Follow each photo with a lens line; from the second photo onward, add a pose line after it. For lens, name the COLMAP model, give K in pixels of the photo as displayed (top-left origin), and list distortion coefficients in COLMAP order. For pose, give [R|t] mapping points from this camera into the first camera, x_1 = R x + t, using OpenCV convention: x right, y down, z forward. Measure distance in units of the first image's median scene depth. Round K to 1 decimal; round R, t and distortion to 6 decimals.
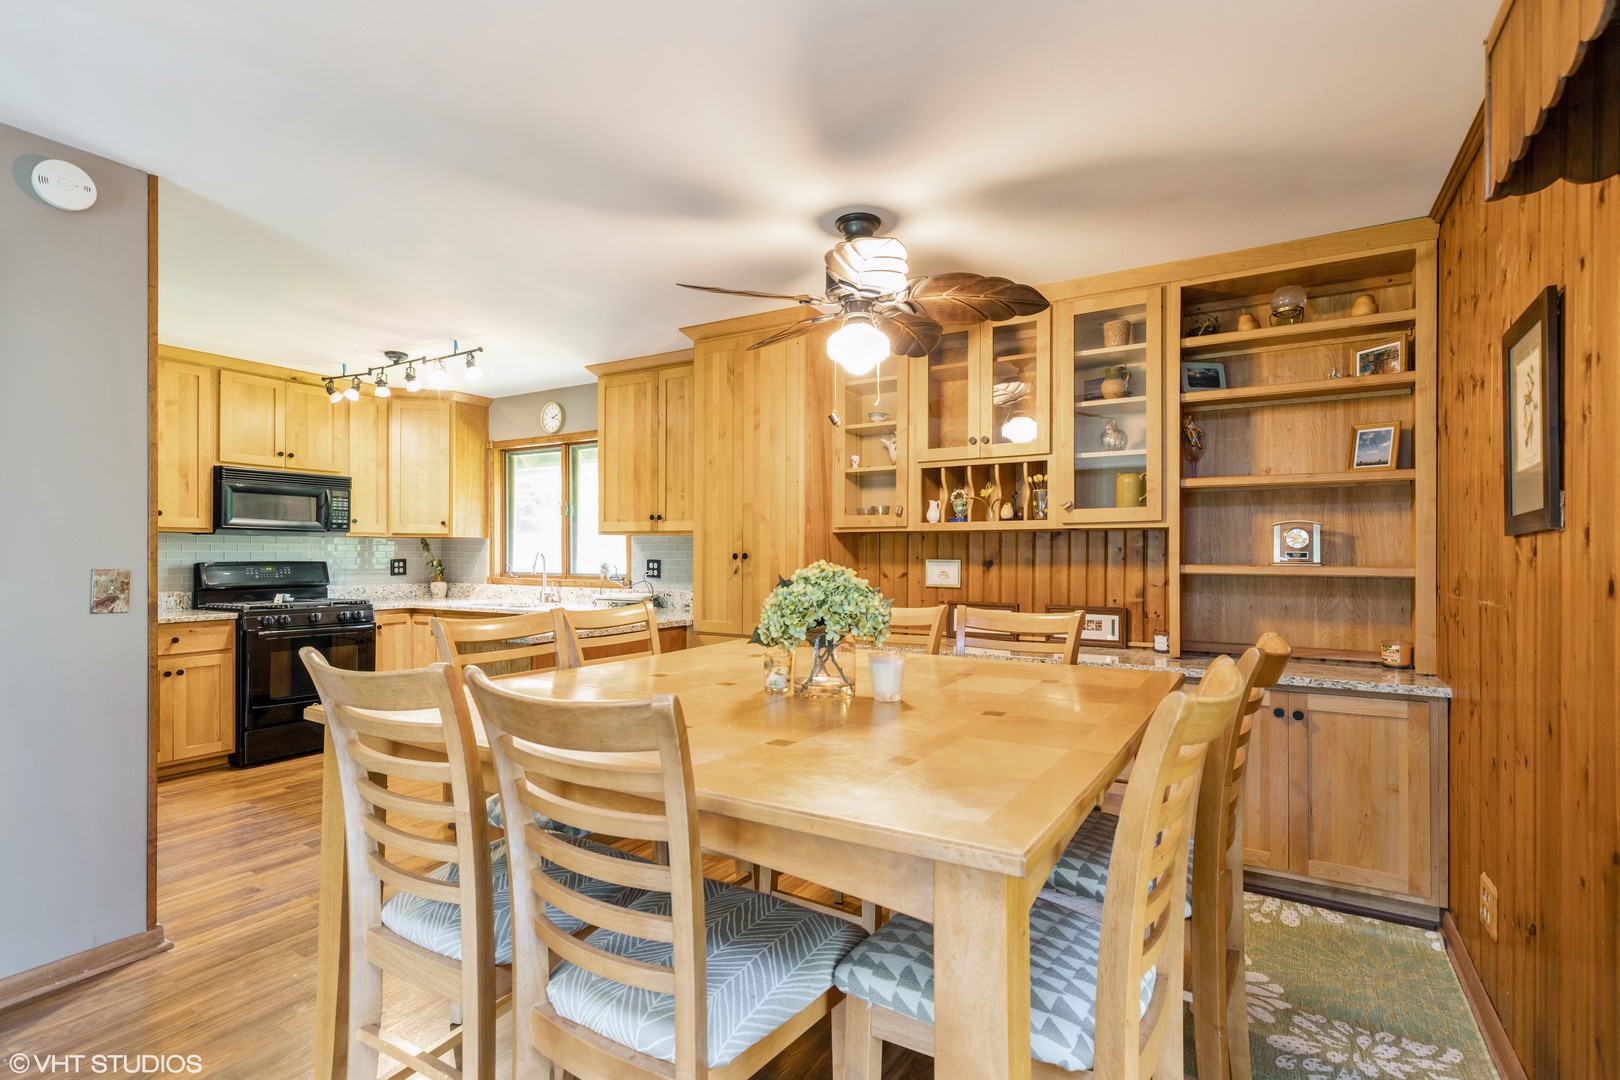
lens RADIAL K [[772.8, 0, 816.4], [0, 772.8, 550.5], [0, 0, 1]] dist [-0.001284, 0.001582]
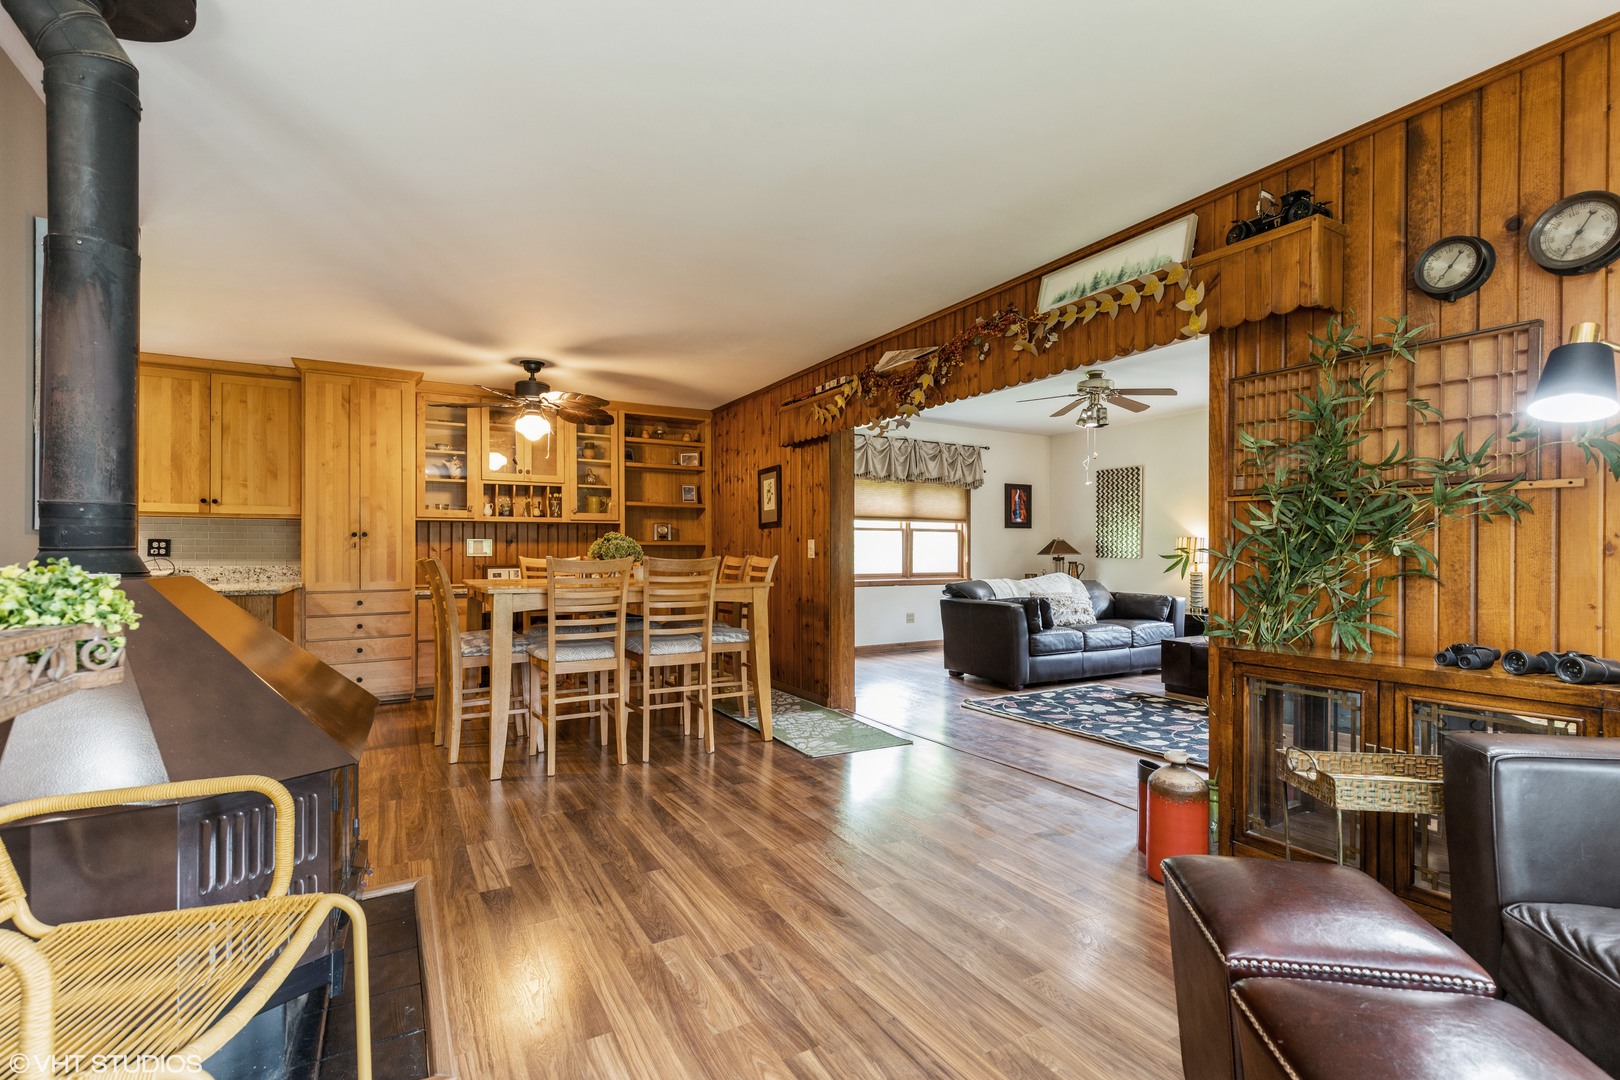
lens RADIAL K [[735.2, 0, 813.8], [0, 735.2, 548.3], [0, 0, 1]] dist [0.009271, -0.001725]
pose [[0.474829, 0.000429, 0.880078, -0.706127], [0.000964, 0.999999, -0.001007, 0.027321], [-0.880077, 0.001326, 0.474828, -0.291172]]
